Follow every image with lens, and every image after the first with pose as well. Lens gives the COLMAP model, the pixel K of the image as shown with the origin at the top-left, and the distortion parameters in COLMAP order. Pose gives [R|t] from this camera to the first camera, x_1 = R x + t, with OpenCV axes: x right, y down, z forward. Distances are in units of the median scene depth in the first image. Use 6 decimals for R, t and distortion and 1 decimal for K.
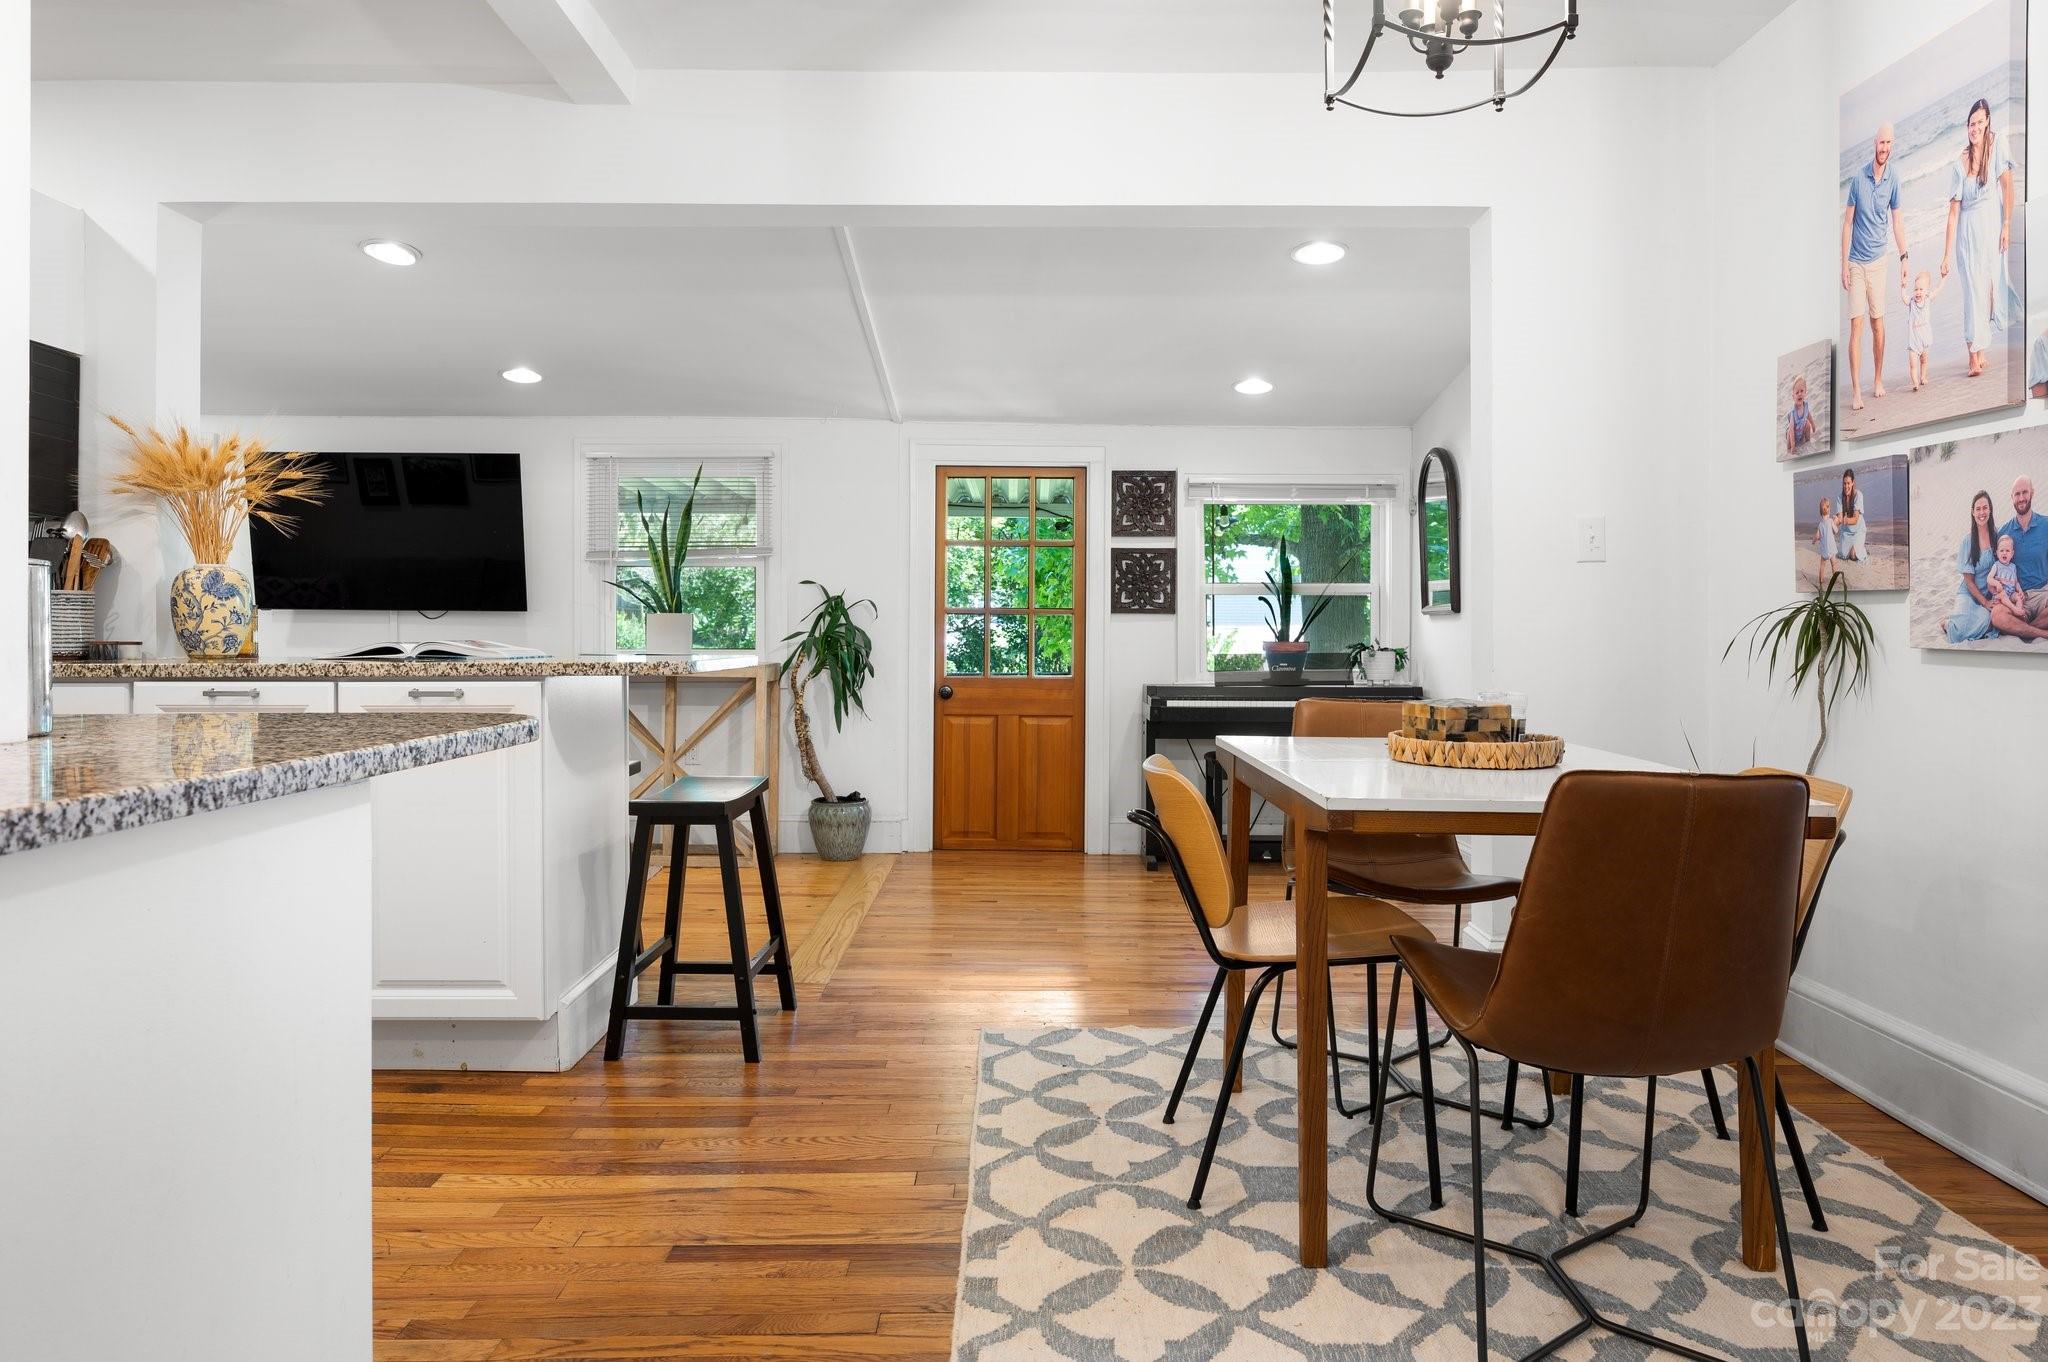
lens RADIAL K [[1394.5, 0, 1028.2], [0, 1394.5, 630.6], [0, 0, 1]] dist [-0.006336, 0.004088]
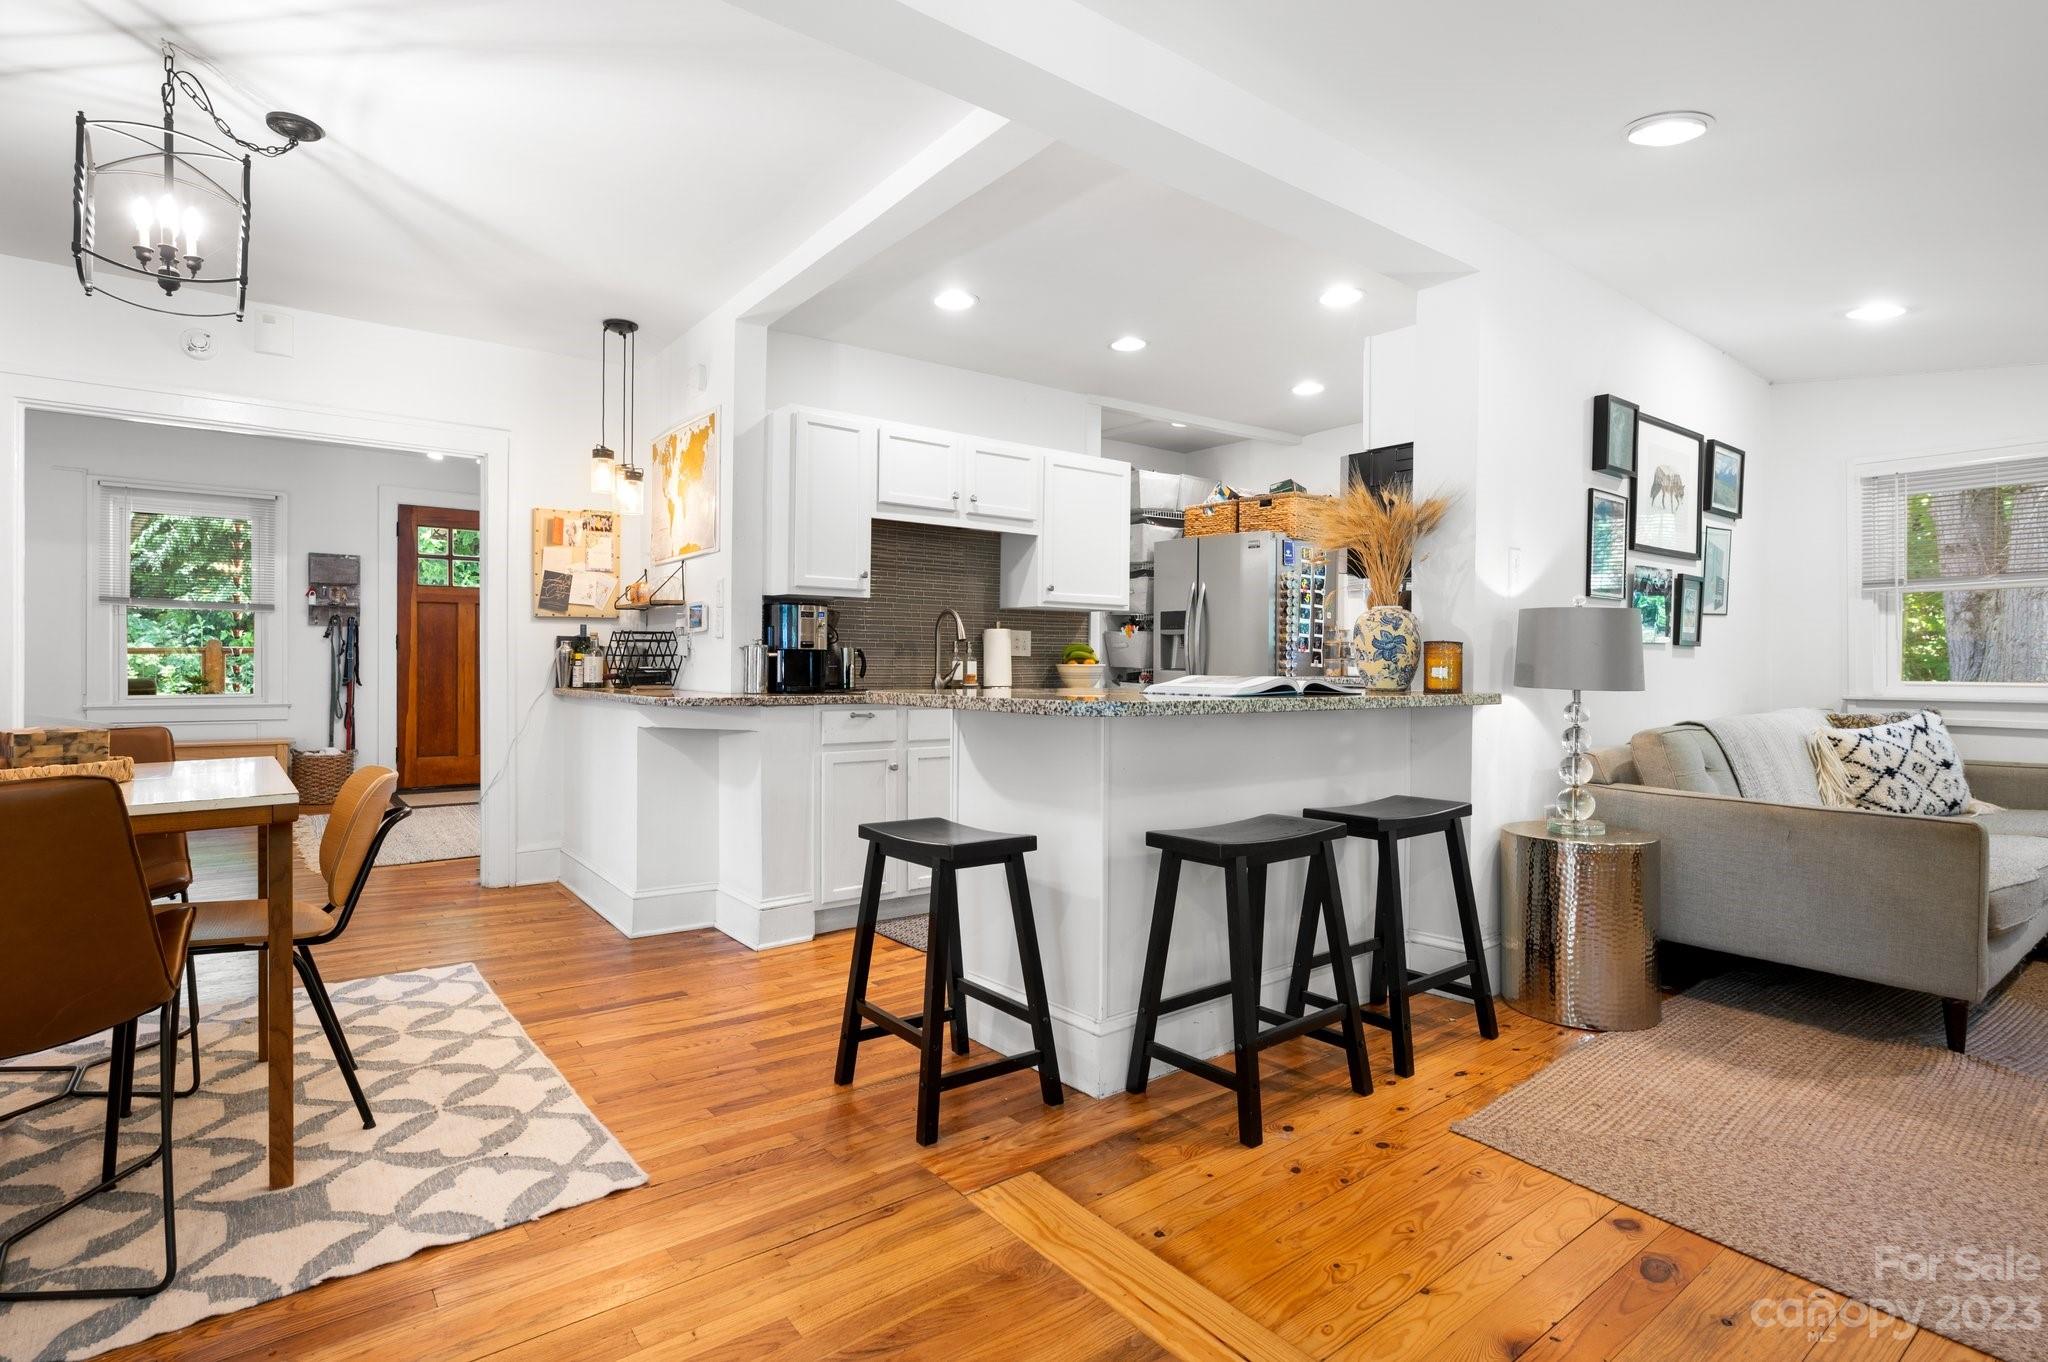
lens RADIAL K [[997.7, 0, 1016.8], [0, 997.7, 660.7], [0, 0, 1]] dist [-0.003632, 0.001938]
pose [[-0.793367, -0.004495, -0.608726, 0.108875], [-0.002197, 0.999987, -0.004520, -0.000077], [0.608739, -0.002249, -0.793367, 1.200148]]
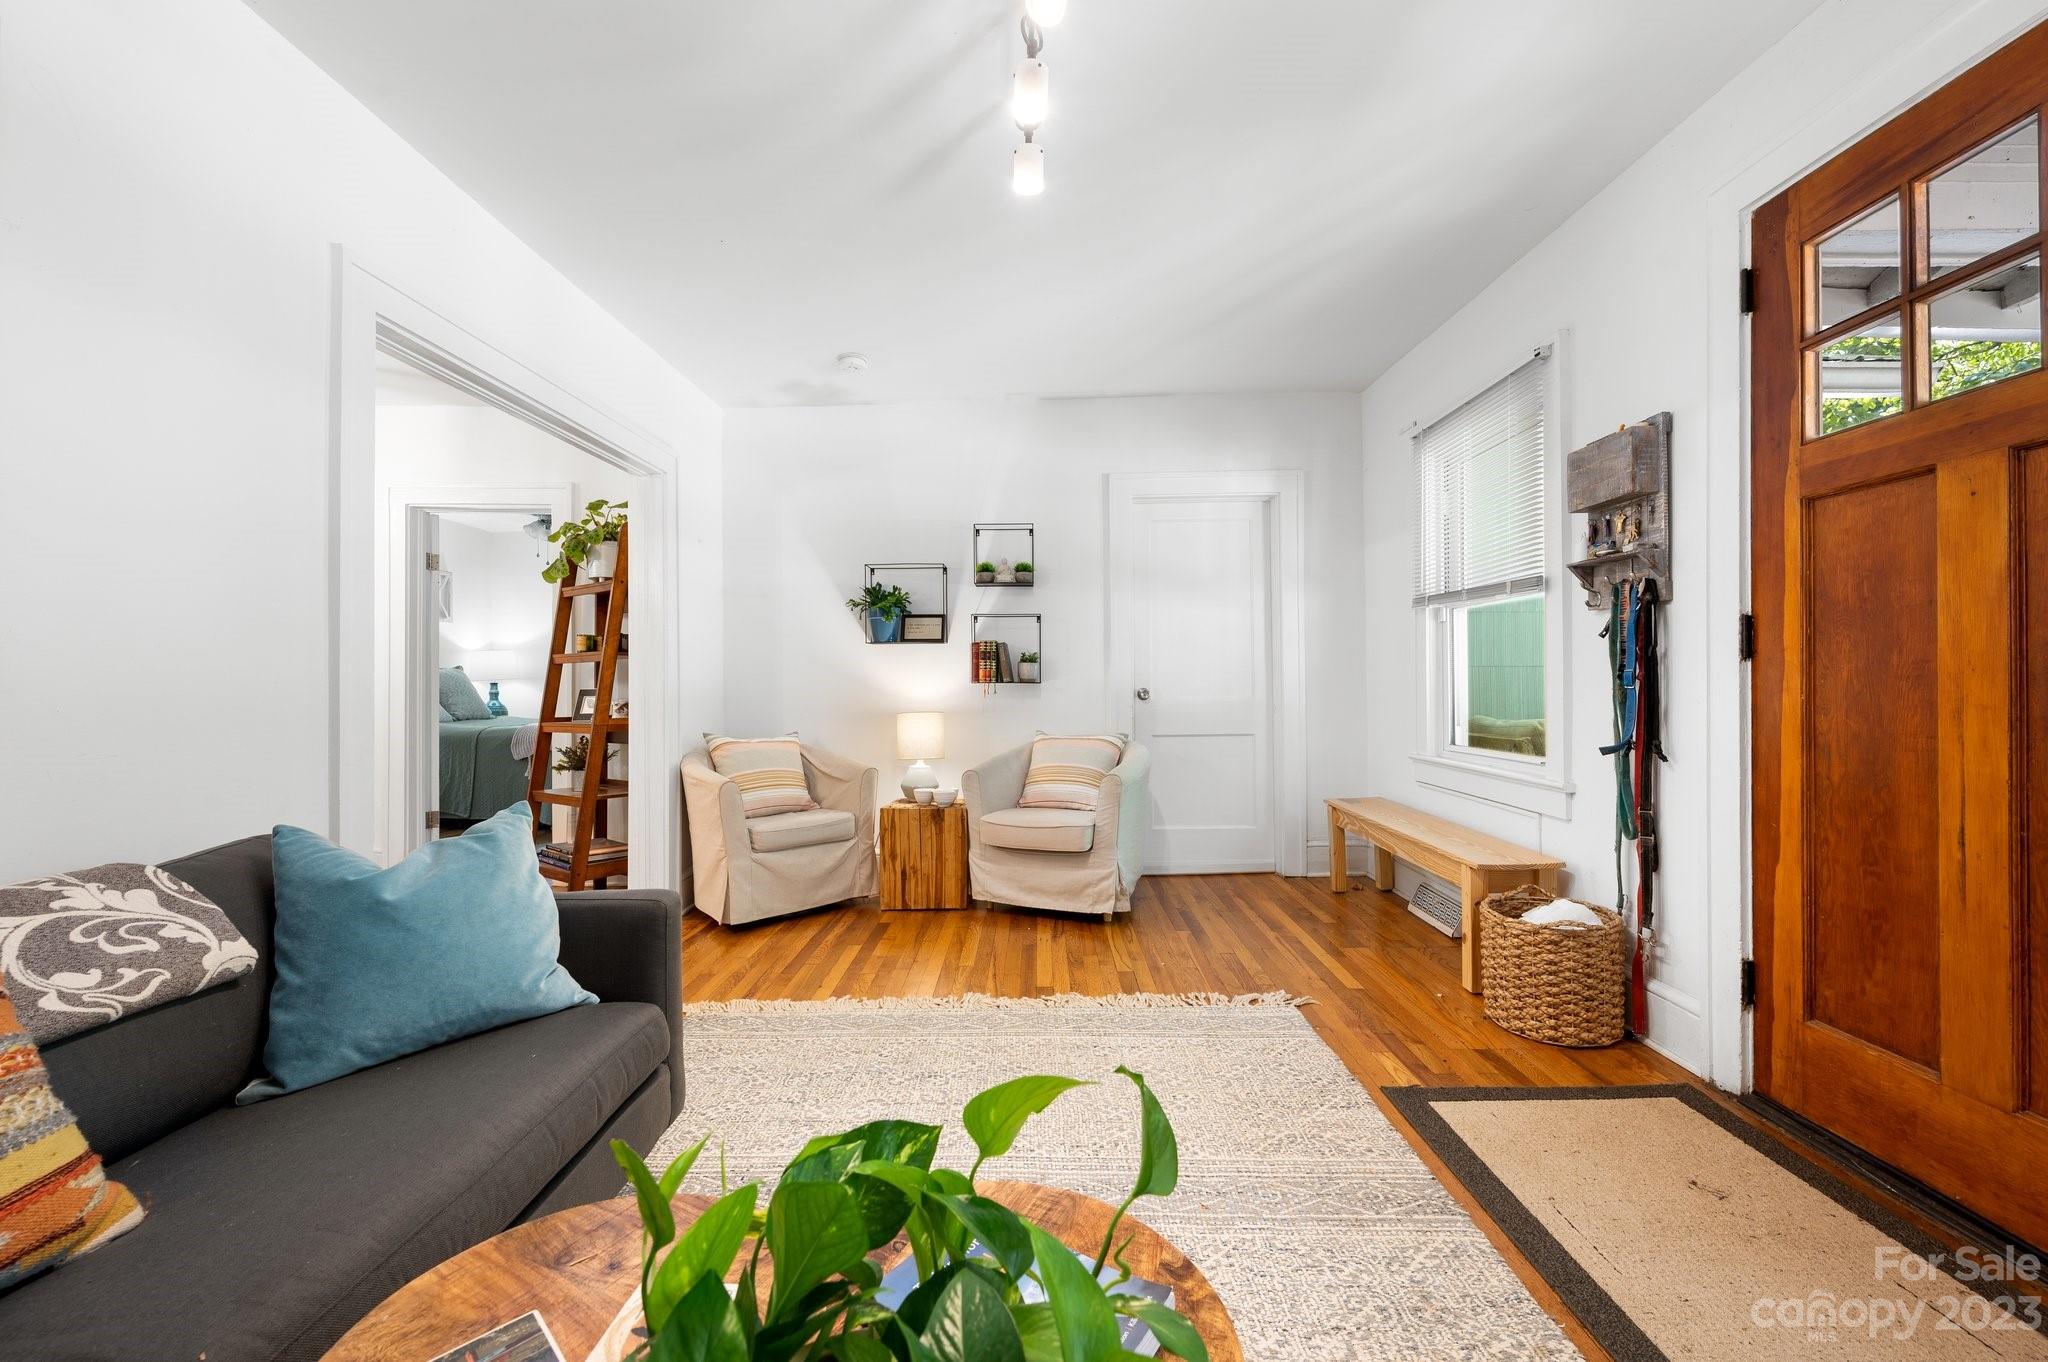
lens RADIAL K [[809.3, 0, 1025.4], [0, 809.3, 684.9], [0, 0, 1]] dist [-0.004026, 0.000074]
pose [[0.021913, 0.000168, 0.999760, -0.525359], [-0.000331, 1.000000, -0.000161, -0.009873], [-0.999760, -0.000327, 0.021913, -0.353117]]
